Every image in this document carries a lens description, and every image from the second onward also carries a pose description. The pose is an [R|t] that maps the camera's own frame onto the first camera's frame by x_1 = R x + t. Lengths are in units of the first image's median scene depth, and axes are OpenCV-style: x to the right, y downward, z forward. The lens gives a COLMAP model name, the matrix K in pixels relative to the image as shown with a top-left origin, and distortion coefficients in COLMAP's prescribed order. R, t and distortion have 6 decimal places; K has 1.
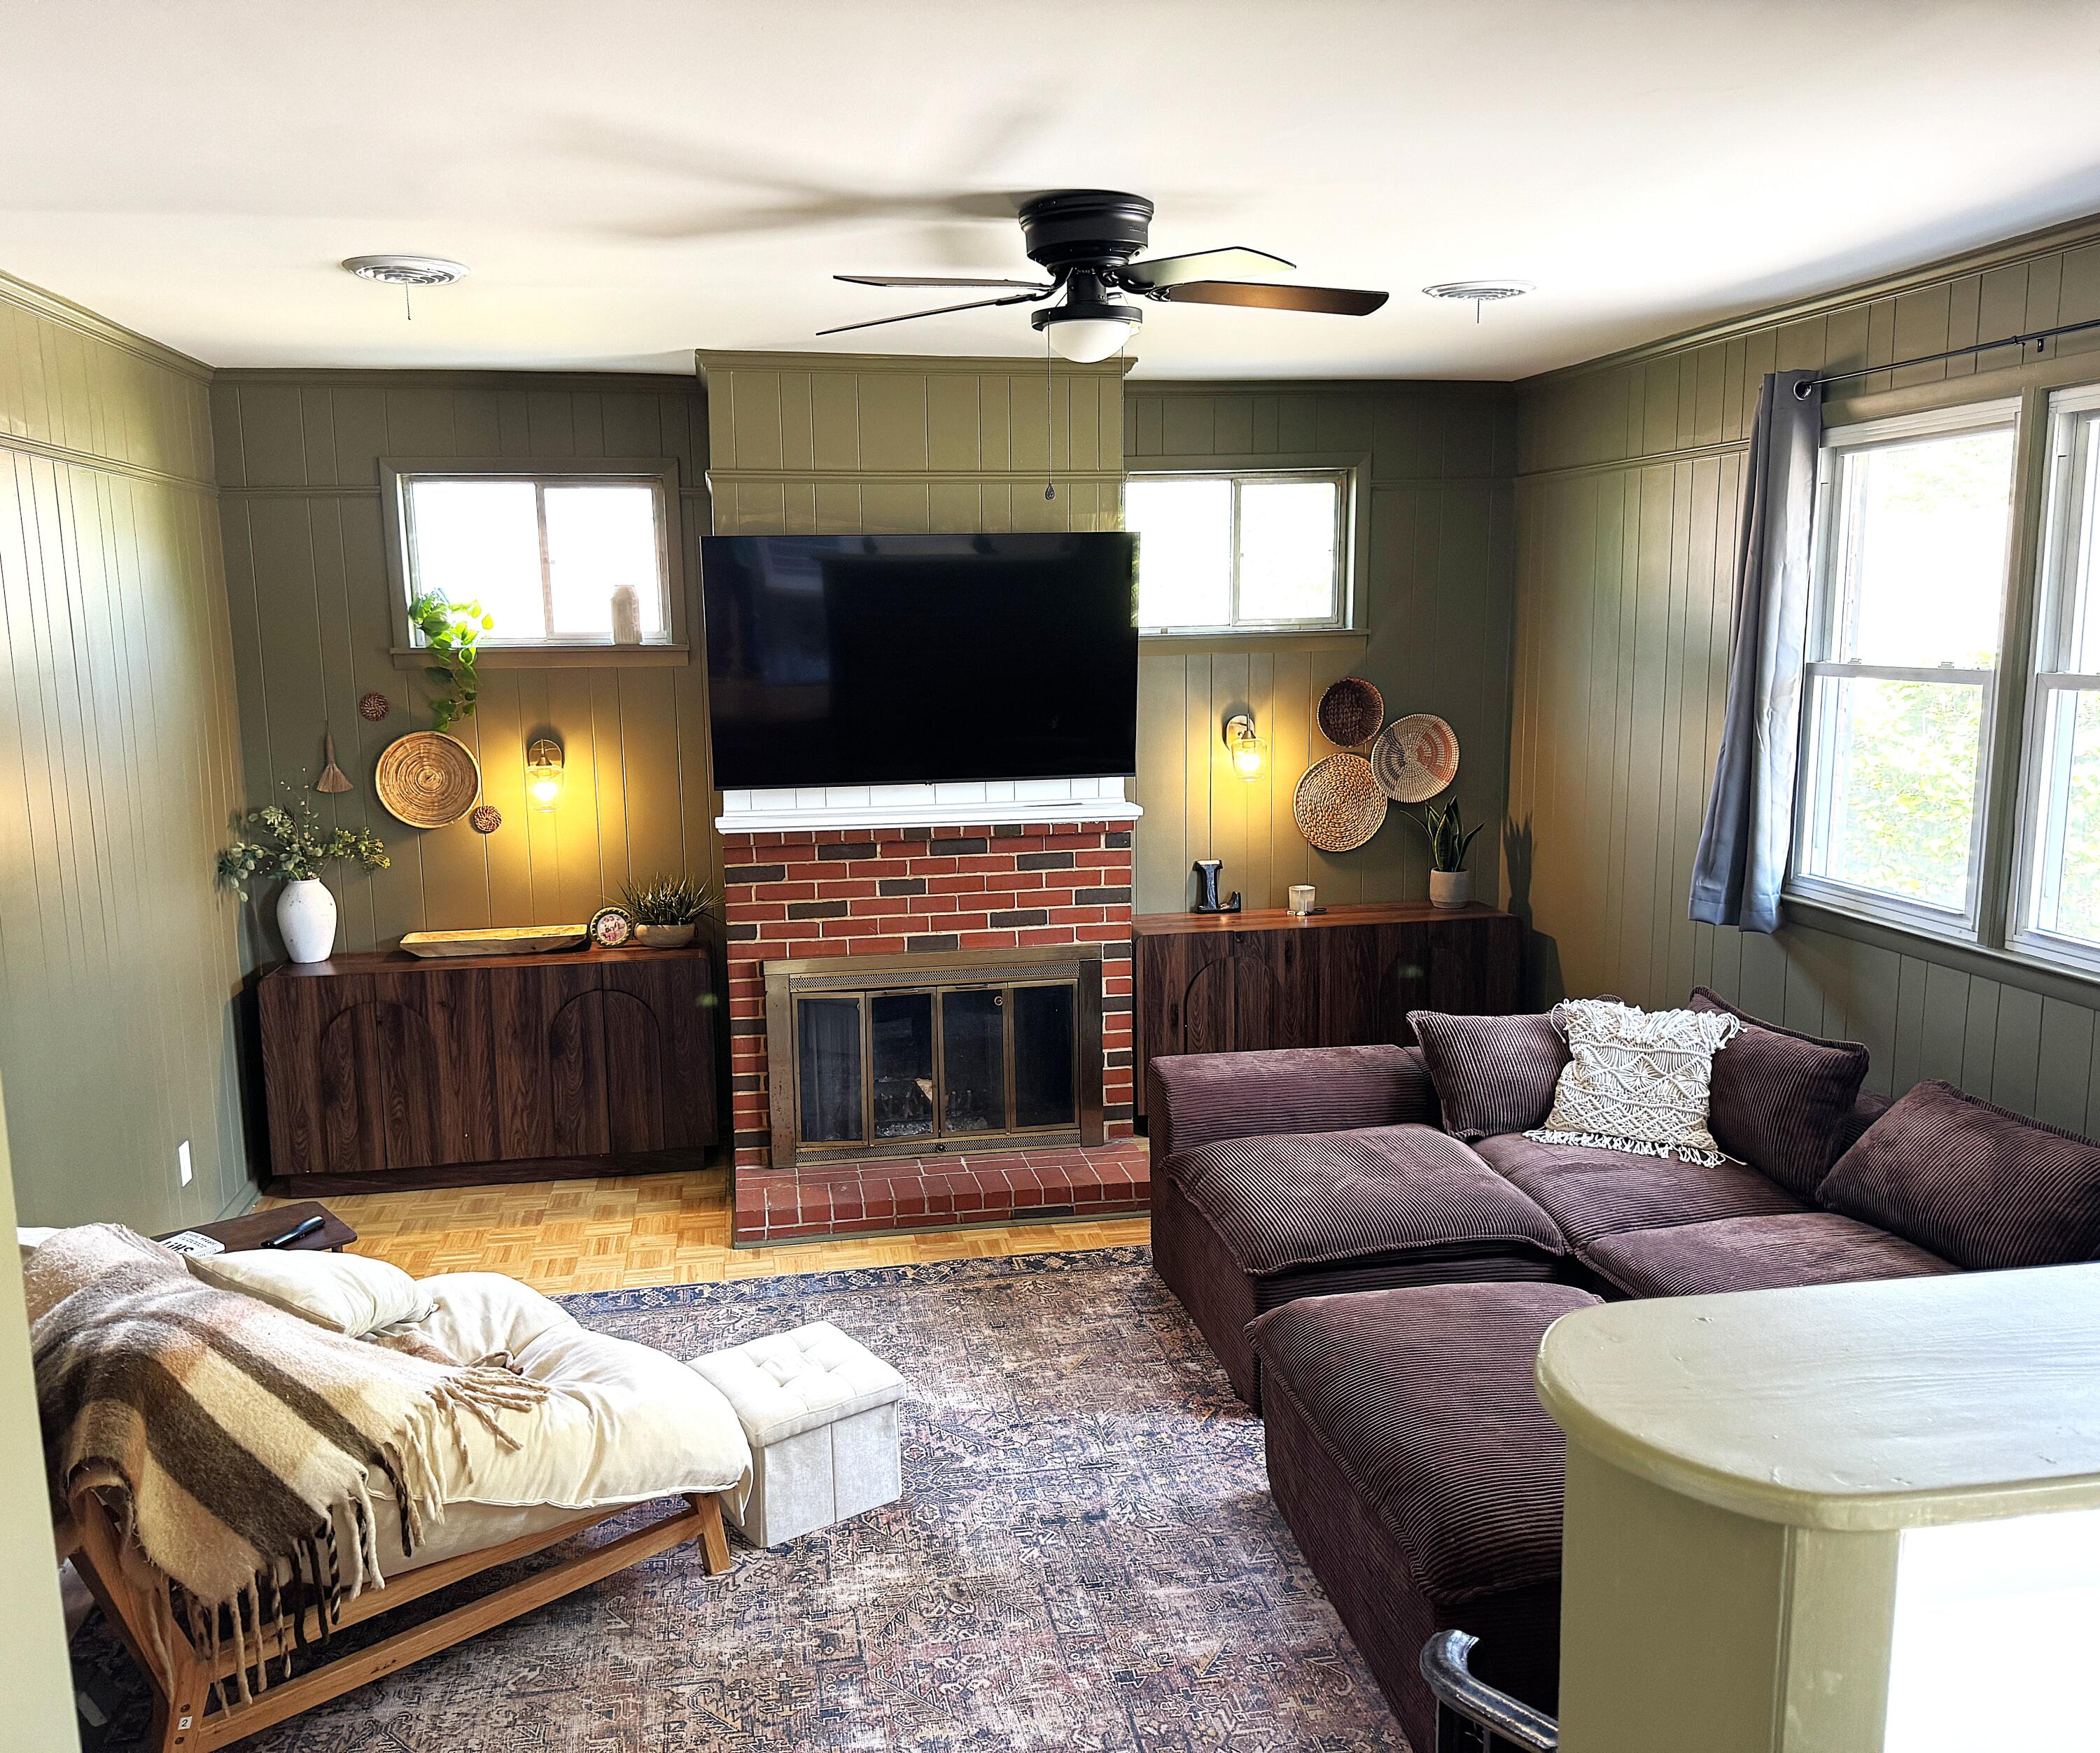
lens RADIAL K [[1647.4, 0, 1050.0], [0, 1647.4, 876.5], [0, 0, 1]] dist [0.001881, 0.001481]
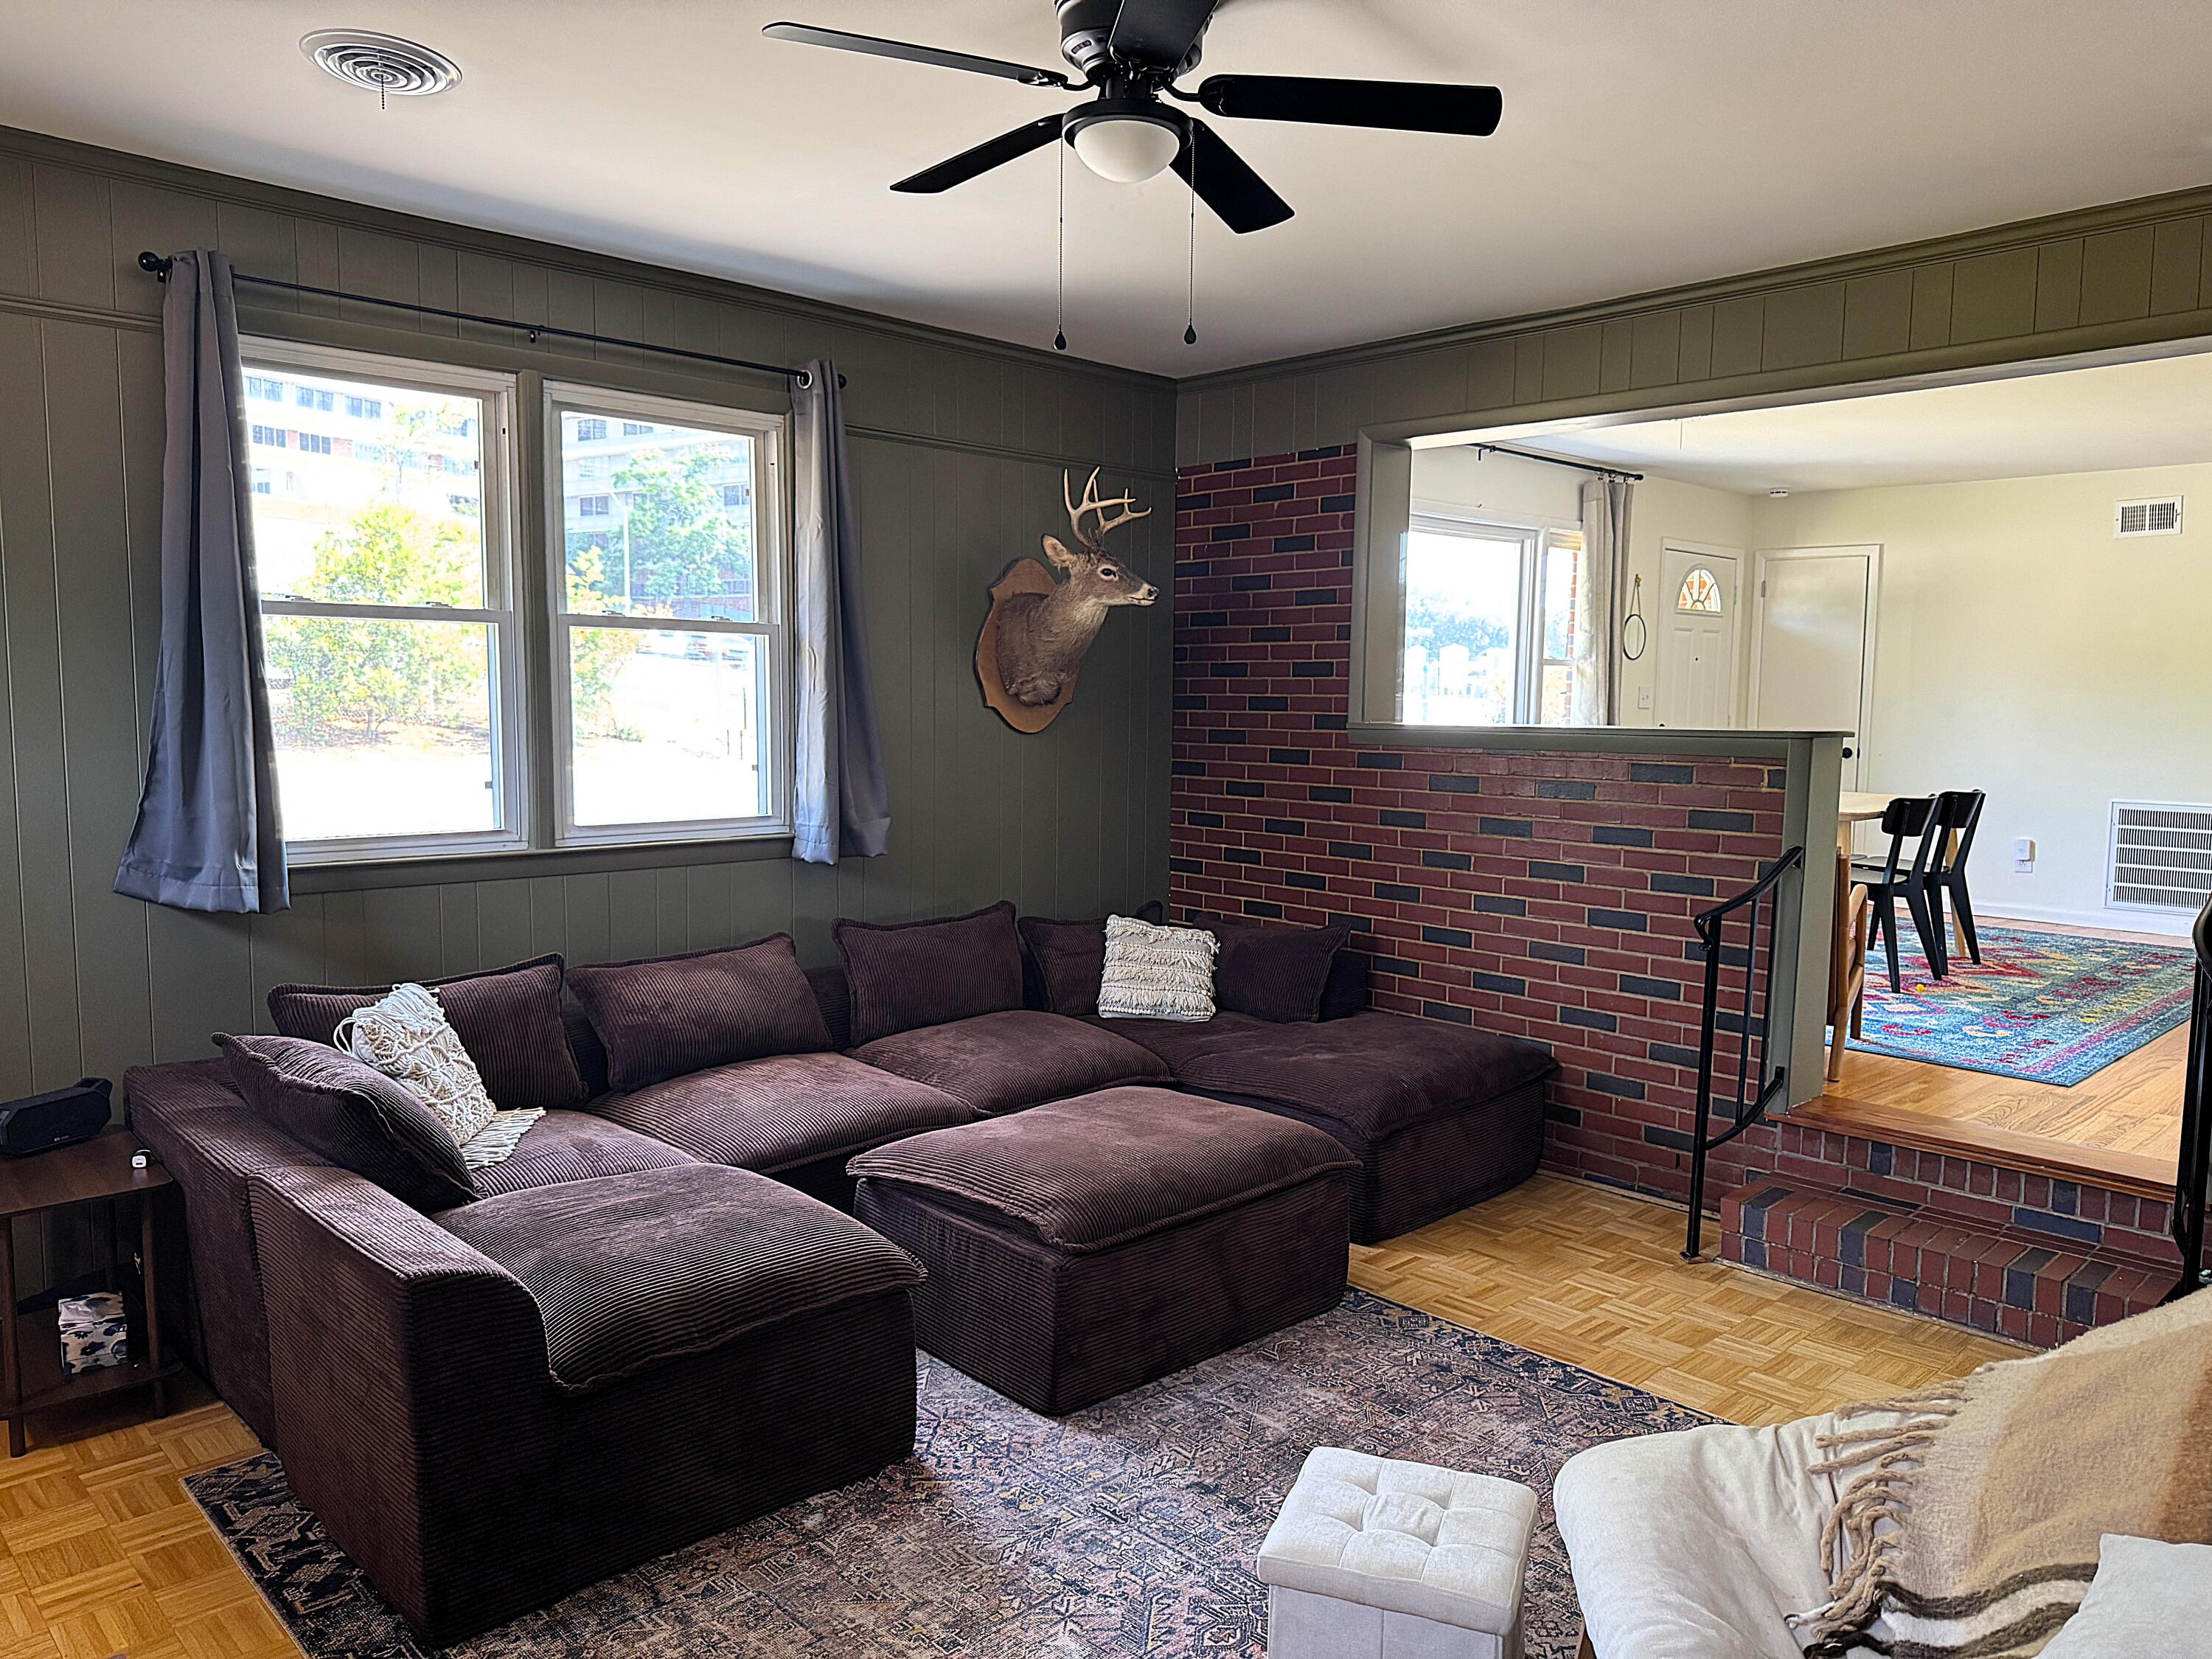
lens RADIAL K [[1525.0, 0, 1106.0], [0, 1525.0, 829.5], [0, 0, 1]] dist [0.000260, 0.000089]
pose [[-0.535452, -0.072785, 0.841424, -0.555535], [0.128376, 0.977689, 0.166266, -0.100382], [-0.834752, 0.197046, -0.514161, 1.250061]]
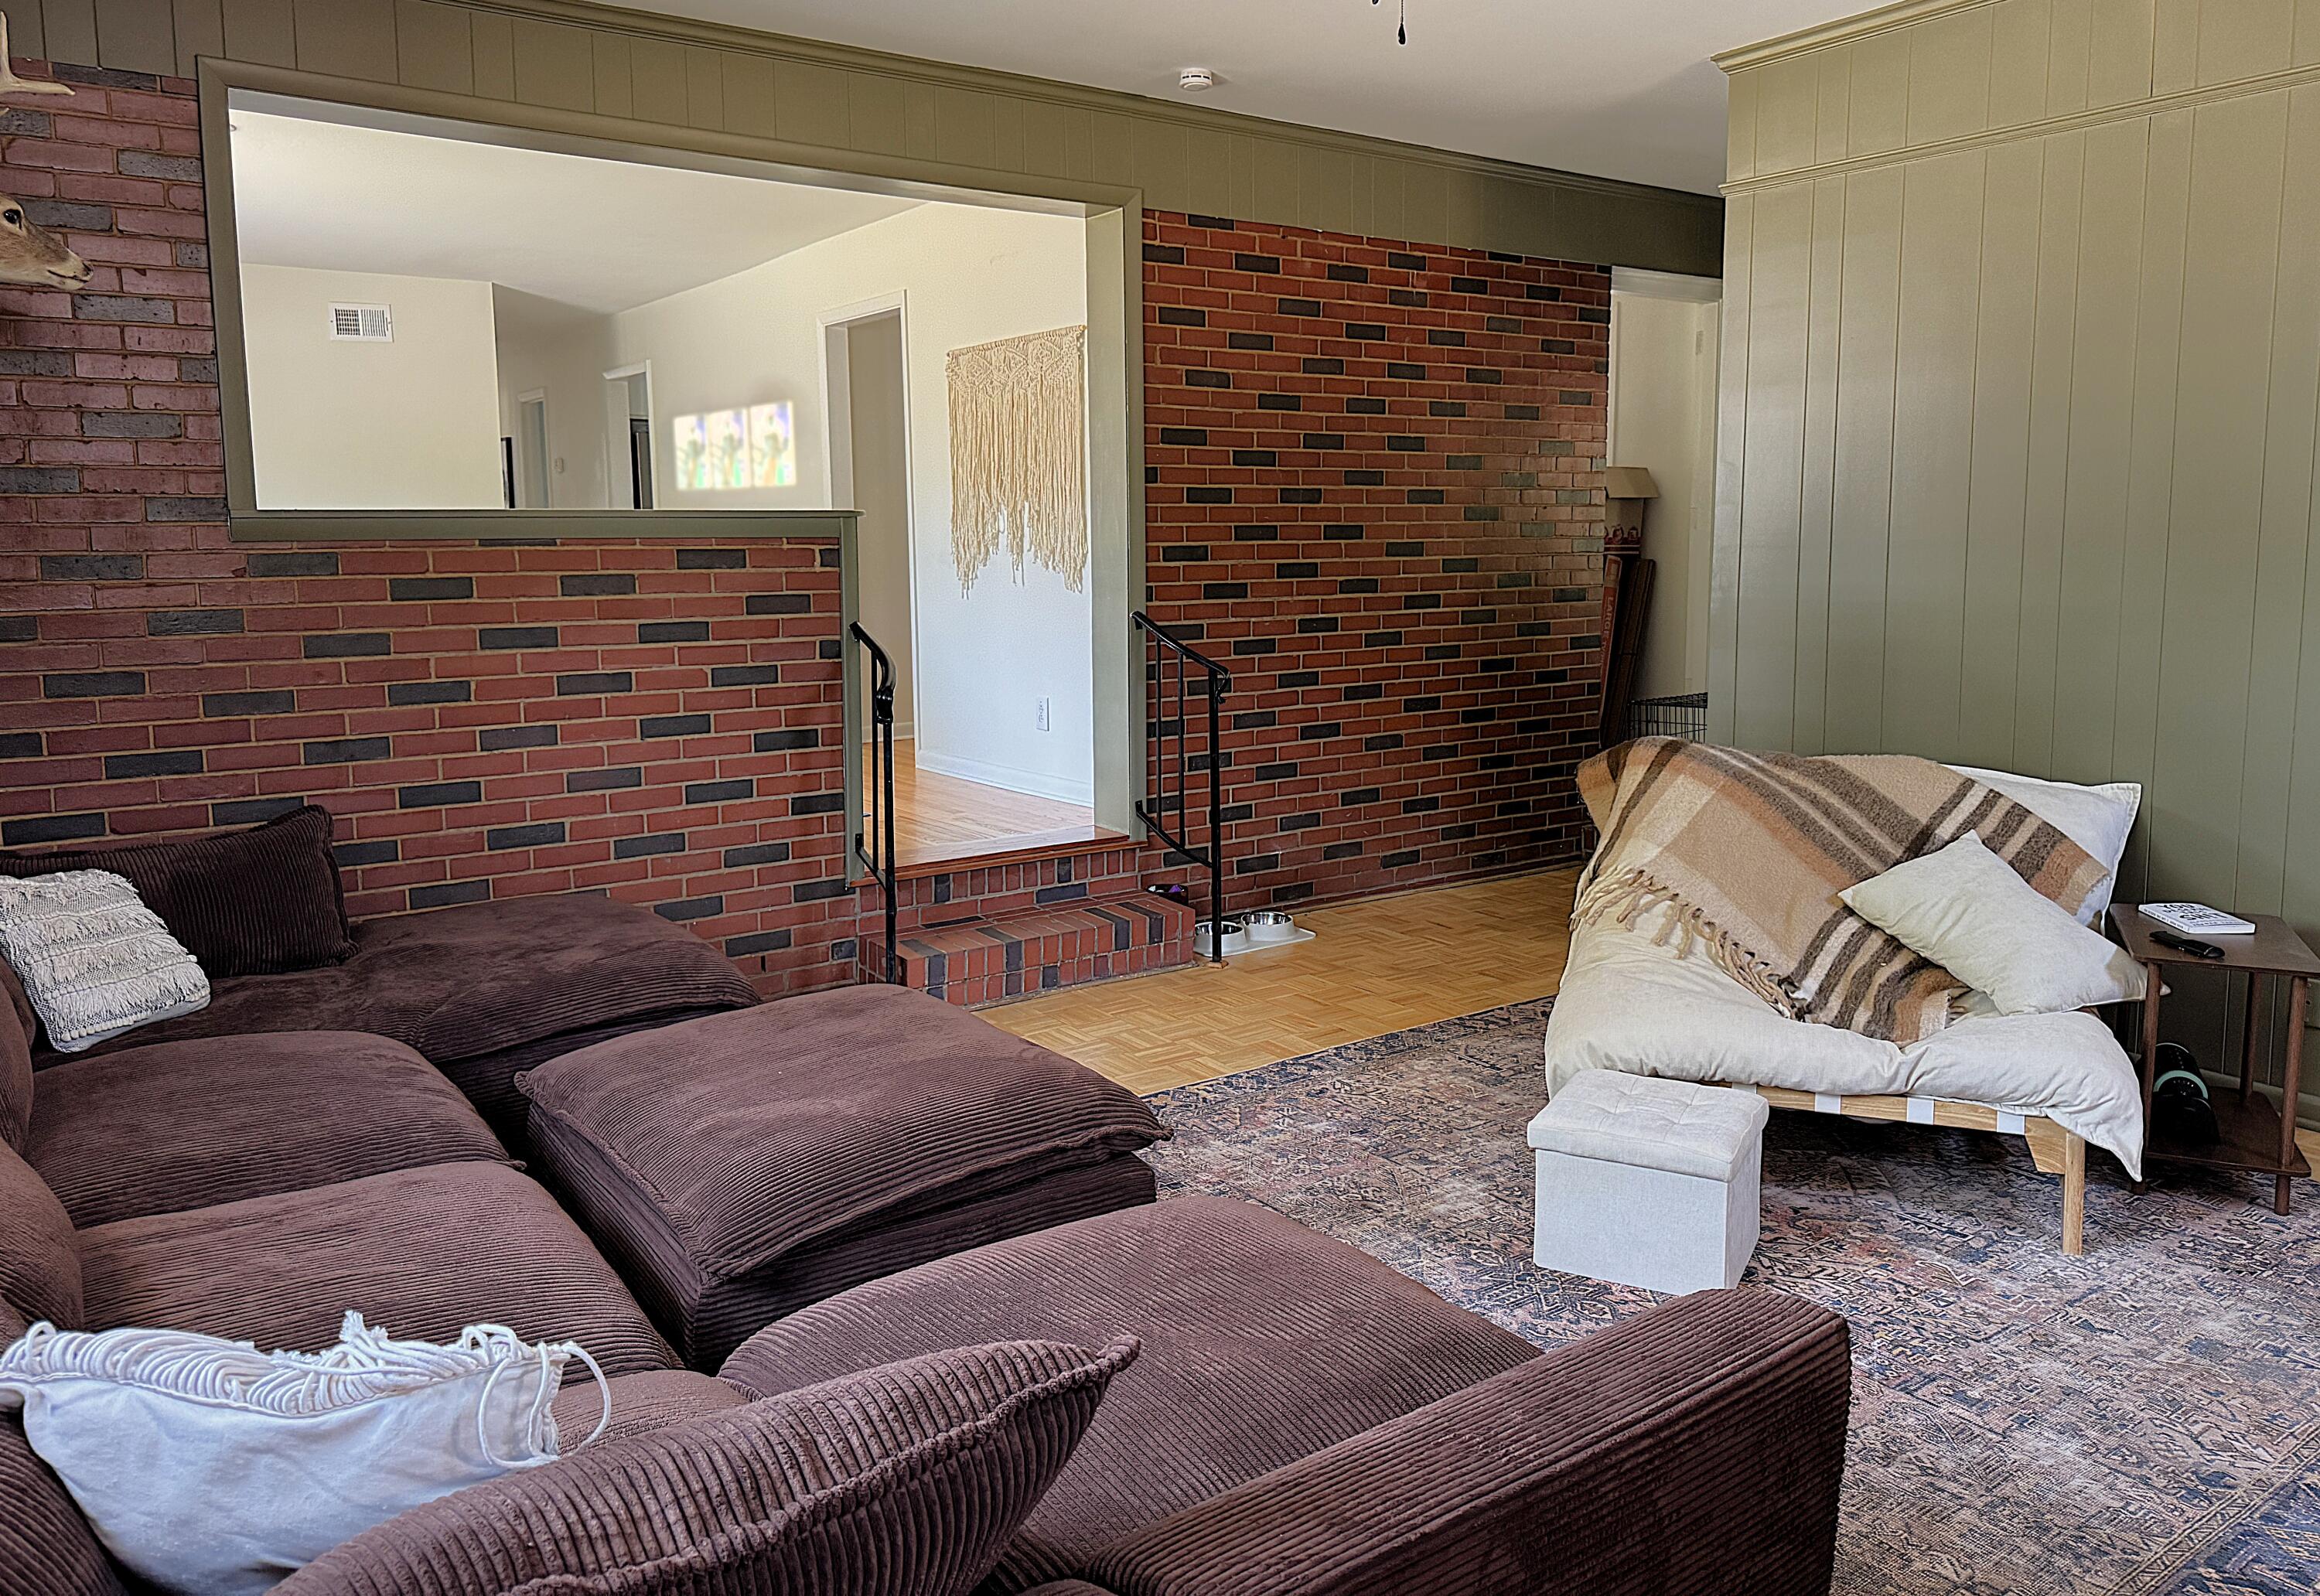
lens RADIAL K [[1600.2, 0, 1158.9], [0, 1600.2, 707.2], [0, 0, 1]] dist [0.064750, 0.000243]
pose [[-0.907299, 0.059003, -0.416327, 0.382245], [-0.051749, 0.966911, 0.249809, -0.092699], [0.417290, 0.248195, -0.874224, 1.435670]]
